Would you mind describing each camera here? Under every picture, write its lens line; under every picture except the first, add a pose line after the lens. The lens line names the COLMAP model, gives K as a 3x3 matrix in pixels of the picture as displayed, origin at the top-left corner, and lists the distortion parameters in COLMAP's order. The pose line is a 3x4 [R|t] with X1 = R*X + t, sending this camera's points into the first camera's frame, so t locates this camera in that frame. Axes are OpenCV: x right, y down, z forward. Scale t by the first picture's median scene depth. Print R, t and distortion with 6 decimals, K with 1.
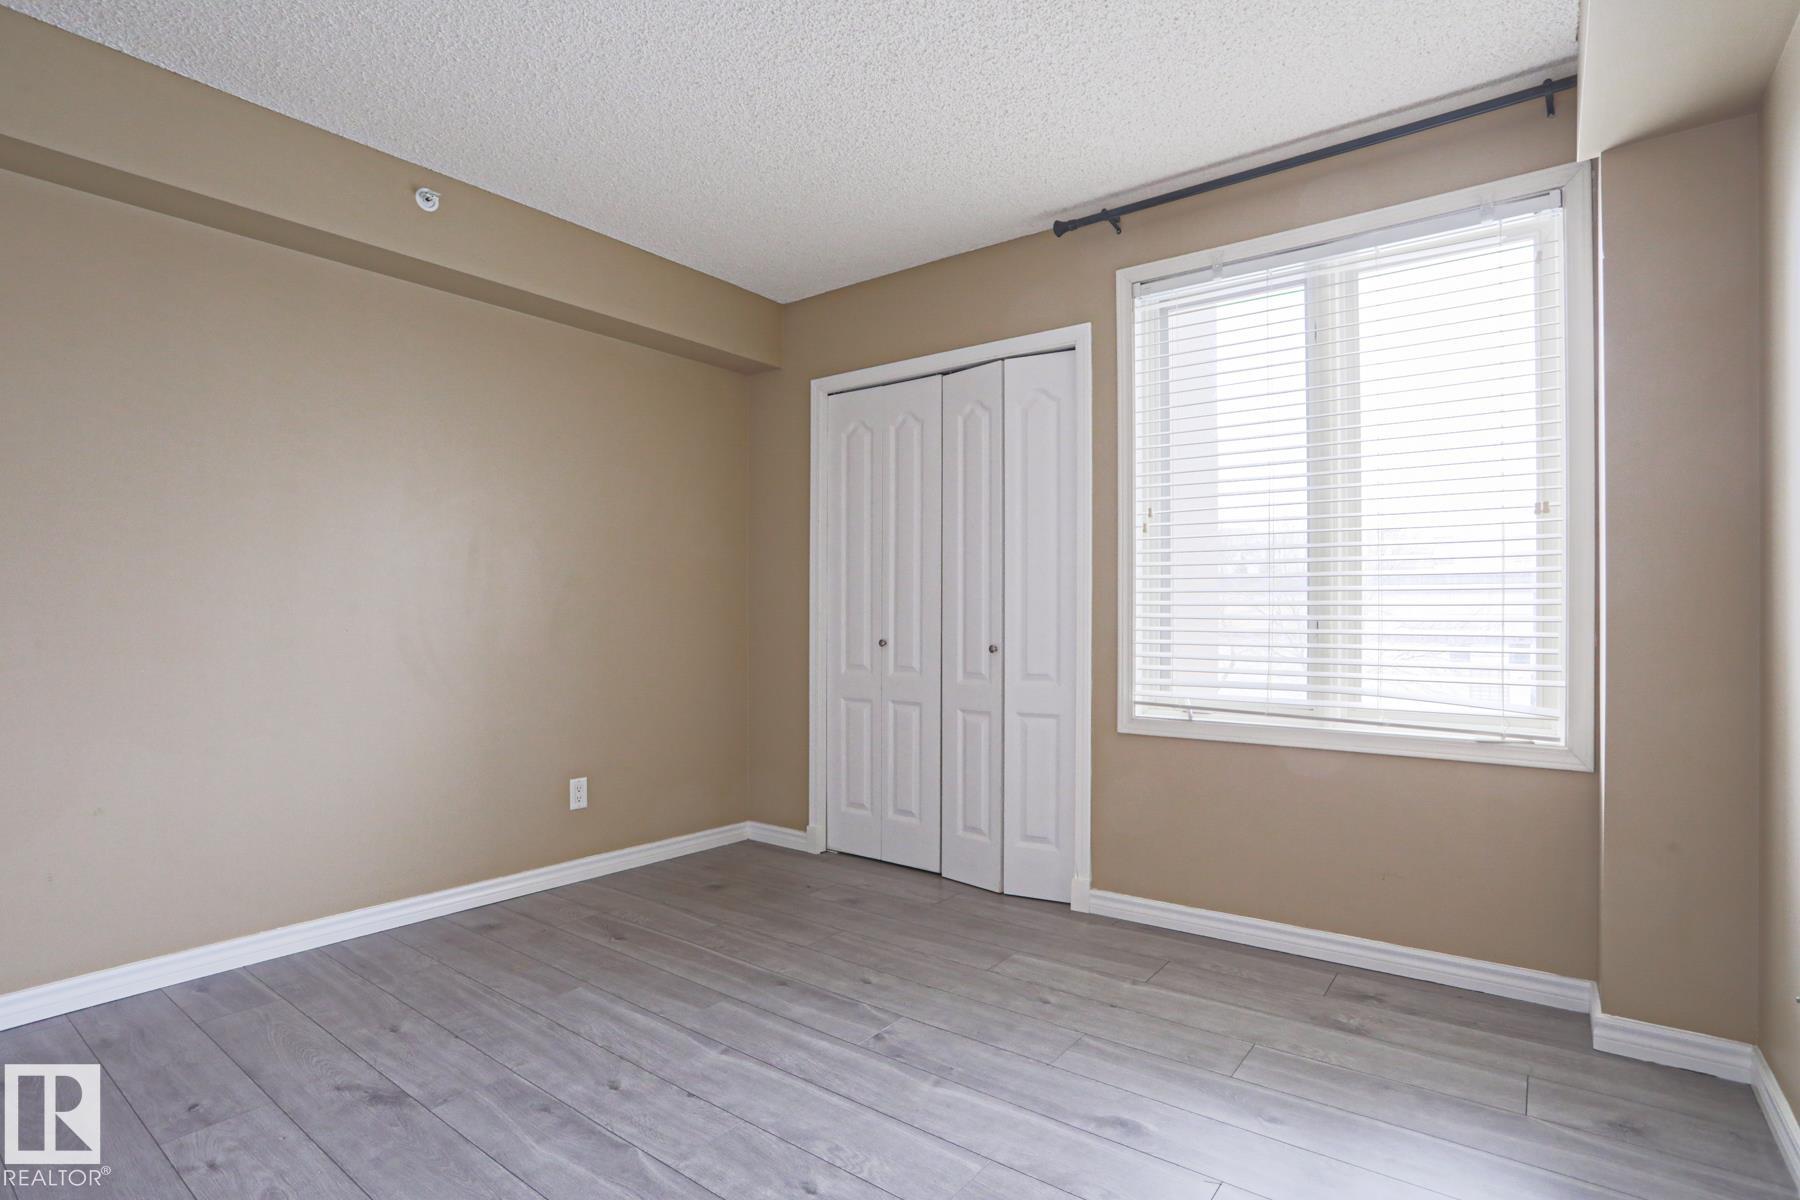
lens RADIAL K [[883.1, 0, 897.6], [0, 883.1, 608.2], [0, 0, 1]] dist [-0.063482, 0.020898]
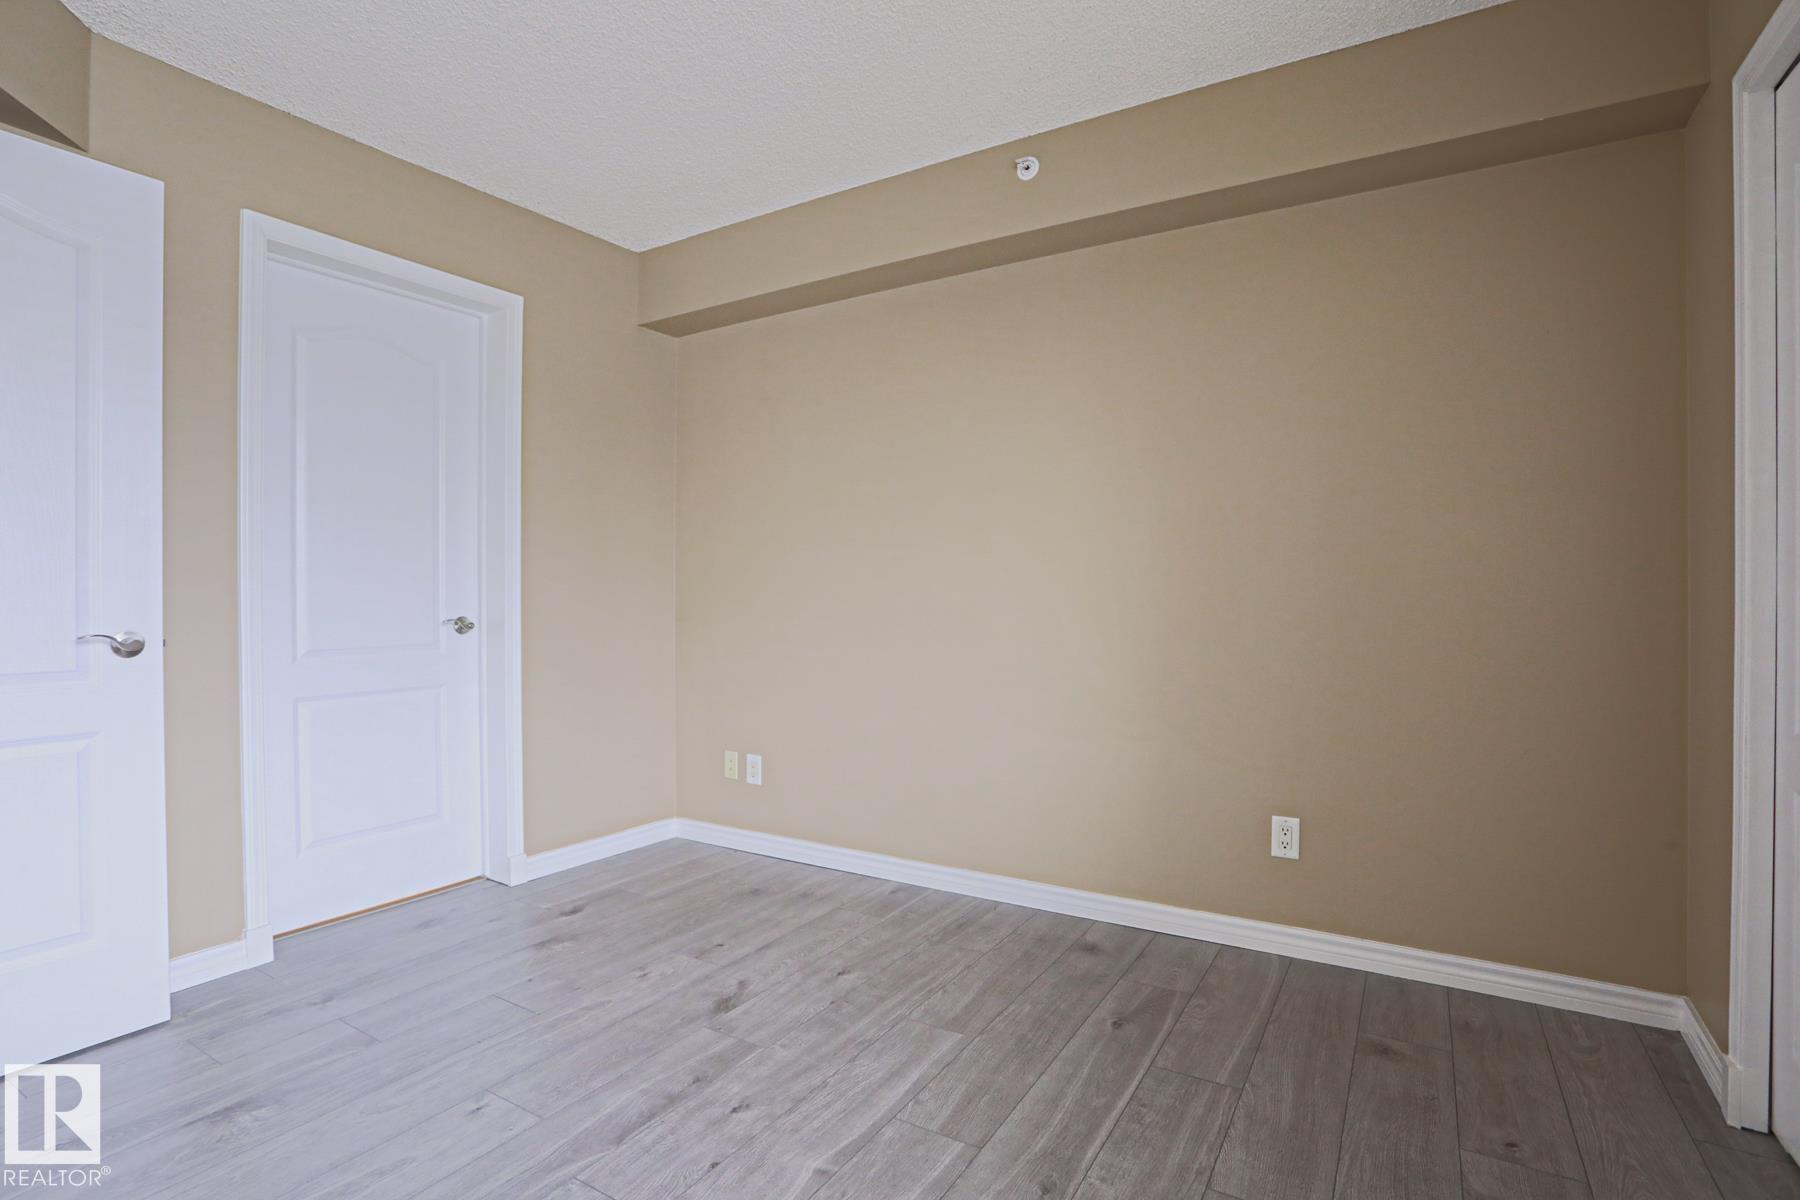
lens RADIAL K [[883.1, 0, 894.8], [0, 883.1, 595.7], [0, 0, 1]] dist [-0.063482, 0.020898]
pose [[0.091227, -0.002161, -0.995828, 0.502644], [0.011805, 0.999930, -0.001089, 0.005584], [0.995760, -0.011657, 0.091246, 0.896648]]
